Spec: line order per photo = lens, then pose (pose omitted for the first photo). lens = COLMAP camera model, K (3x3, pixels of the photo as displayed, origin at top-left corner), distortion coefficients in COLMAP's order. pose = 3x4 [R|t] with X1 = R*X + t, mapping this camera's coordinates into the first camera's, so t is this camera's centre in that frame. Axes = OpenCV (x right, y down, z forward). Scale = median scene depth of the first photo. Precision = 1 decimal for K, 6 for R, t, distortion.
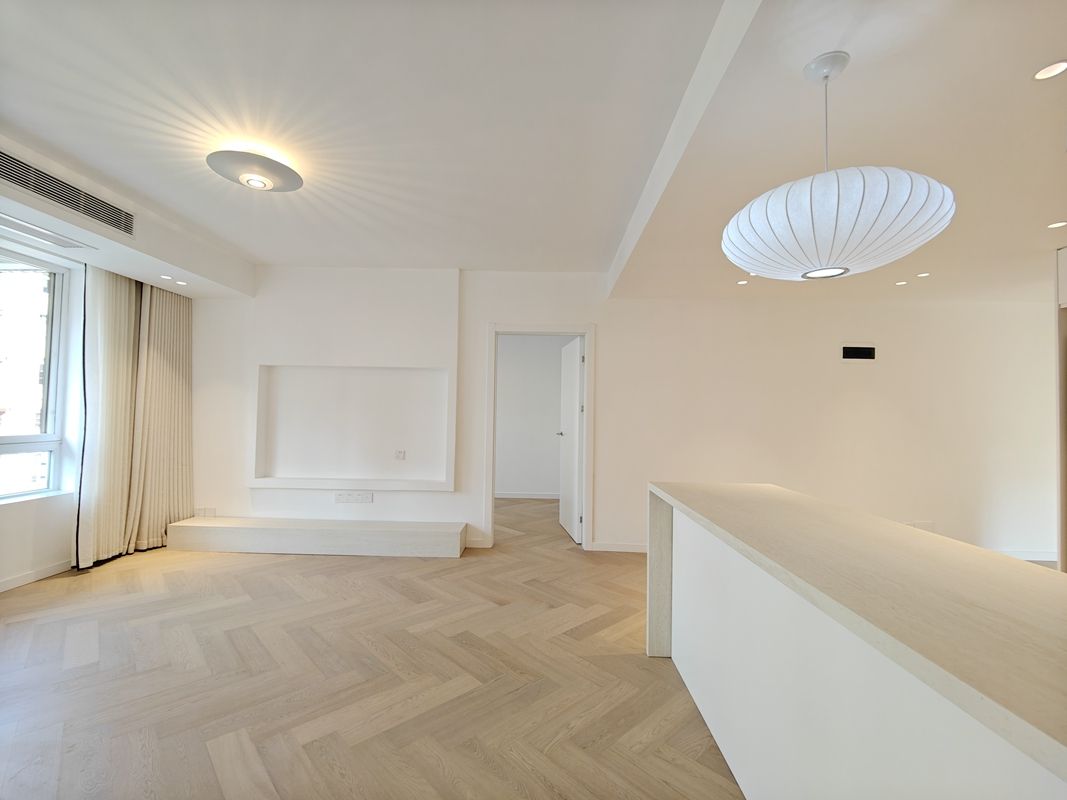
lens RADIAL K [[463.0, 0, 539.1], [0, 463.0, 399.3], [0, 0, 1]] dist [0.009307, -0.011226]
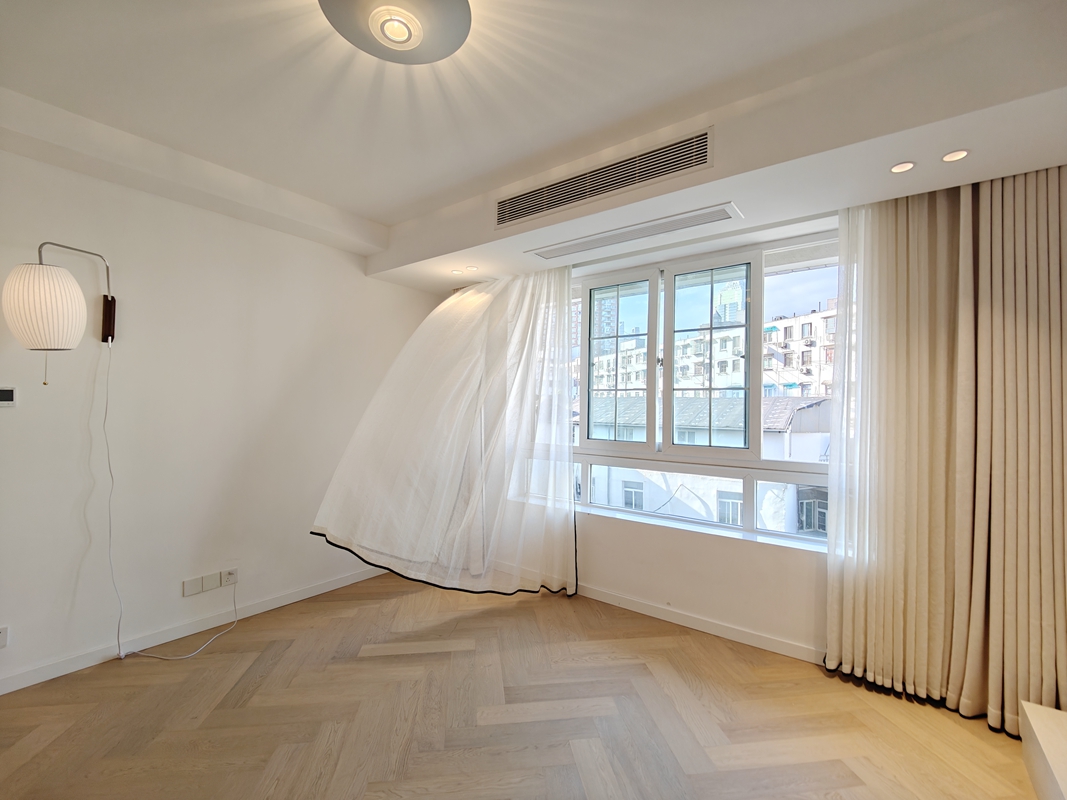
lens RADIAL K [[491.8, 0, 536.1], [0, 491.8, 402.3], [0, 0, 1]] dist [0.002907, 0.000477]
pose [[-0.580984, -0.032957, -0.813247, -0.171820], [0.006479, 0.998961, -0.045112, 0.008353], [0.813889, -0.031478, -0.580167, 1.071666]]
